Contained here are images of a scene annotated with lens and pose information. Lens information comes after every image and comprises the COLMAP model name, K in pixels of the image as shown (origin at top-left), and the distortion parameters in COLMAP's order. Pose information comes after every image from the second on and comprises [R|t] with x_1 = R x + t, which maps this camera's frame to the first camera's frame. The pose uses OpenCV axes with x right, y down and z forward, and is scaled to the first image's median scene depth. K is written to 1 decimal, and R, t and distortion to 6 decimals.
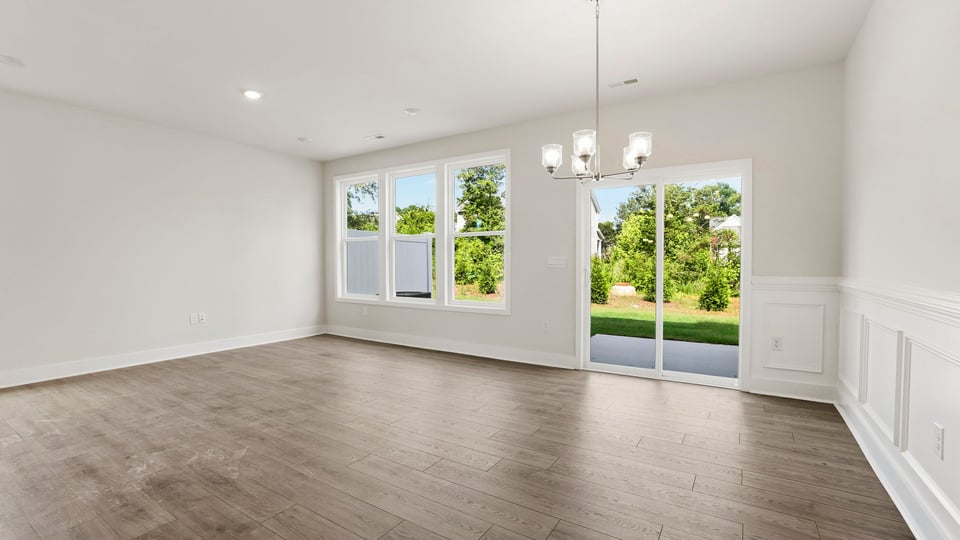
lens RADIAL K [[424.4, 0, 466.2], [0, 424.4, 272.6], [0, 0, 1]] dist [-0.042730, 0.016139]
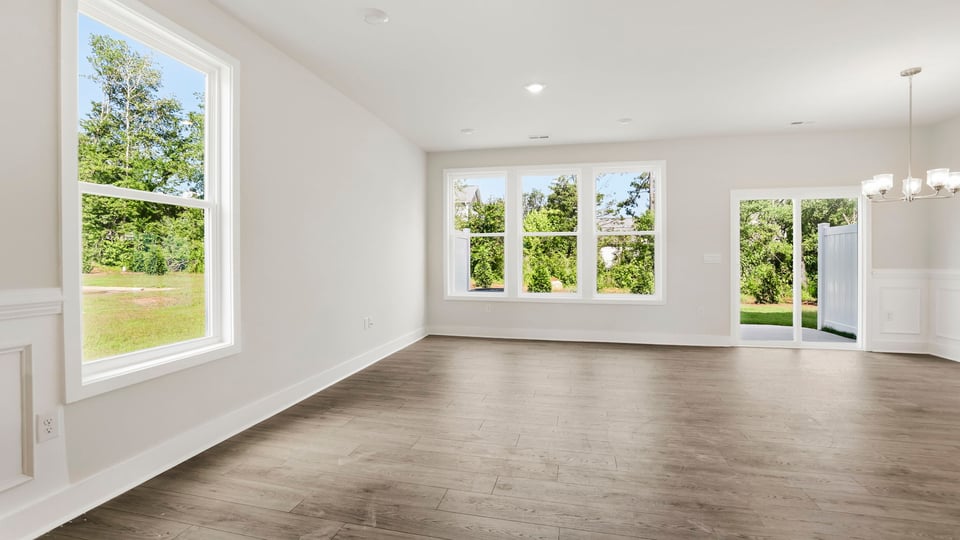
lens RADIAL K [[433.6, 0, 469.0], [0, 433.6, 260.9], [0, 0, 1]] dist [-0.044950, 0.017137]
pose [[0.939810, -0.000796, 0.341695, -1.100662], [0.007501, 0.999804, -0.018303, -0.001855], [-0.341614, 0.019764, 0.939632, 0.119650]]
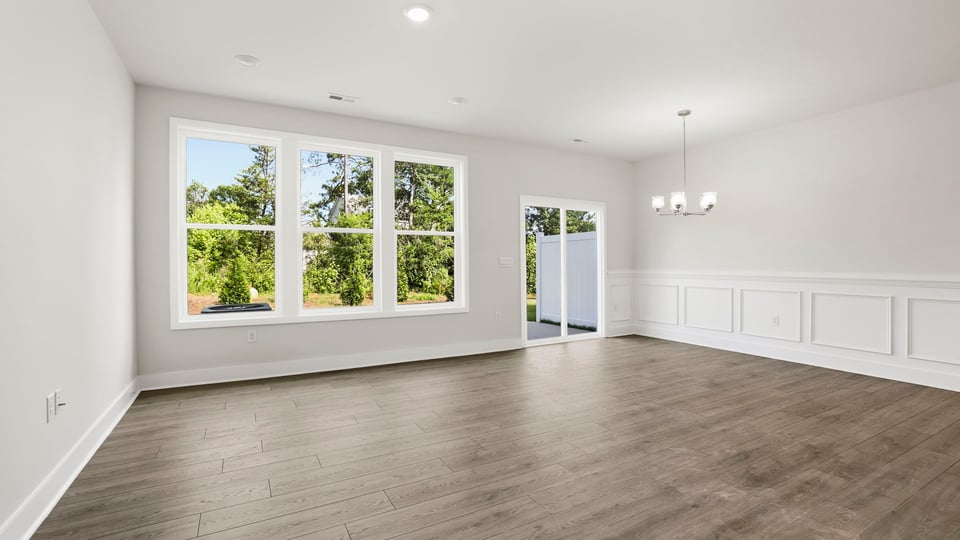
lens RADIAL K [[433.6, 0, 469.0], [0, 433.6, 260.9], [0, 0, 1]] dist [-0.044950, 0.017137]
pose [[0.462953, 0.002769, 0.886378, -1.191579], [0.023752, 0.999597, -0.015528, -0.015802], [-0.886064, 0.028242, 0.462701, 0.678194]]
